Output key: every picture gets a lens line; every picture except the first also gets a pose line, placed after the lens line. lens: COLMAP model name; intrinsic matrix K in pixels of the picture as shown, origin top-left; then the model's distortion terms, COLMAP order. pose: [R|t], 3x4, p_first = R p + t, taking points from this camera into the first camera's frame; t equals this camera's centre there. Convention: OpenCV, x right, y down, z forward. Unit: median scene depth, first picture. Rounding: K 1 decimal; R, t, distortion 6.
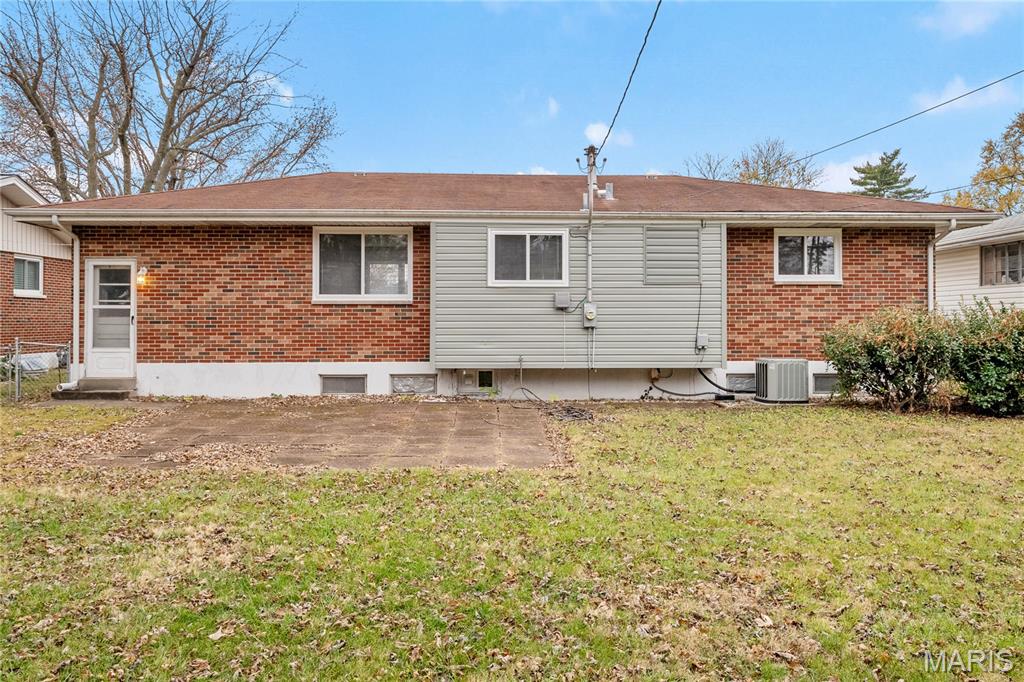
lens RADIAL K [[775.0, 0, 512.2], [0, 775.0, 331.1], [0, 0, 1]] dist [0.000221, 0.009356]
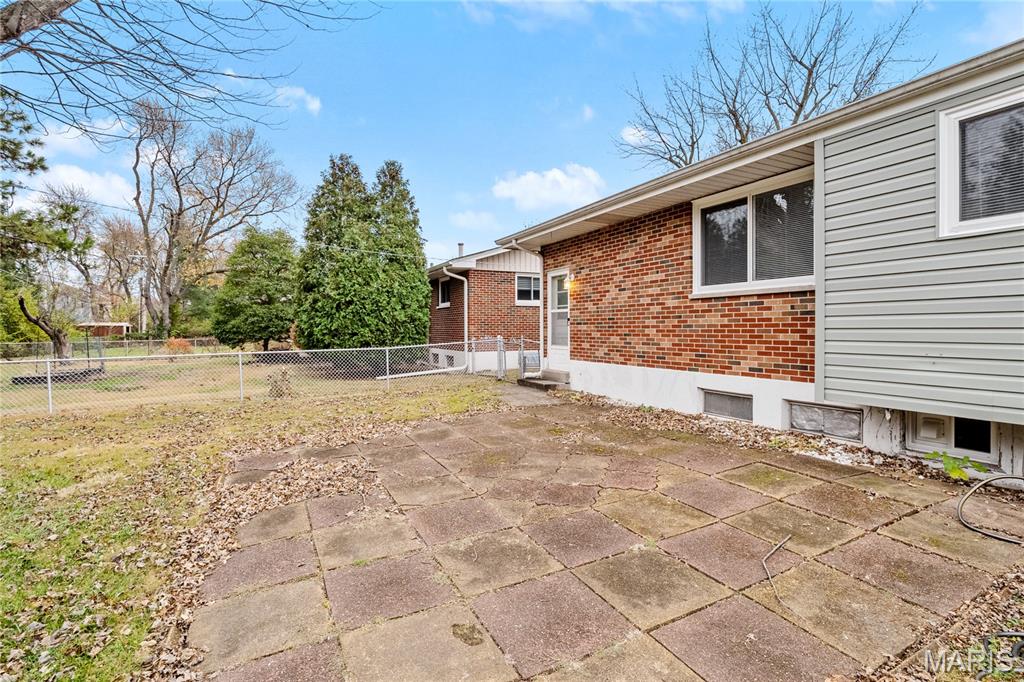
lens RADIAL K [[482.5, 0, 512.1], [0, 482.5, 335.2], [0, 0, 1]] dist [-0.005474, -0.002667]
pose [[0.425136, 0.012062, -0.905049, 0.114418], [-0.000097, 0.999912, 0.013281, -0.003931], [0.905129, -0.005558, 0.425100, 0.623528]]
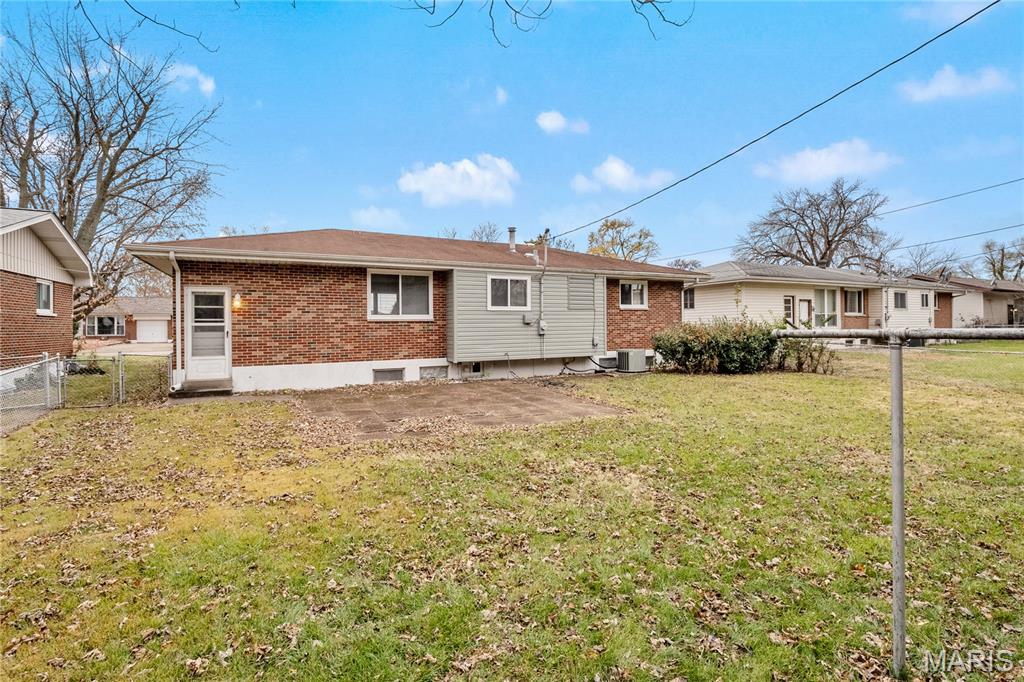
lens RADIAL K [[482.5, 0, 513.4], [0, 482.5, 337.8], [0, 0, 1]] dist [-0.005474, -0.002667]
pose [[0.904010, -0.018922, 0.427092, -0.399725], [0.015713, 0.999816, 0.011036, -0.009723], [-0.427222, -0.003266, 0.904141, 0.060321]]
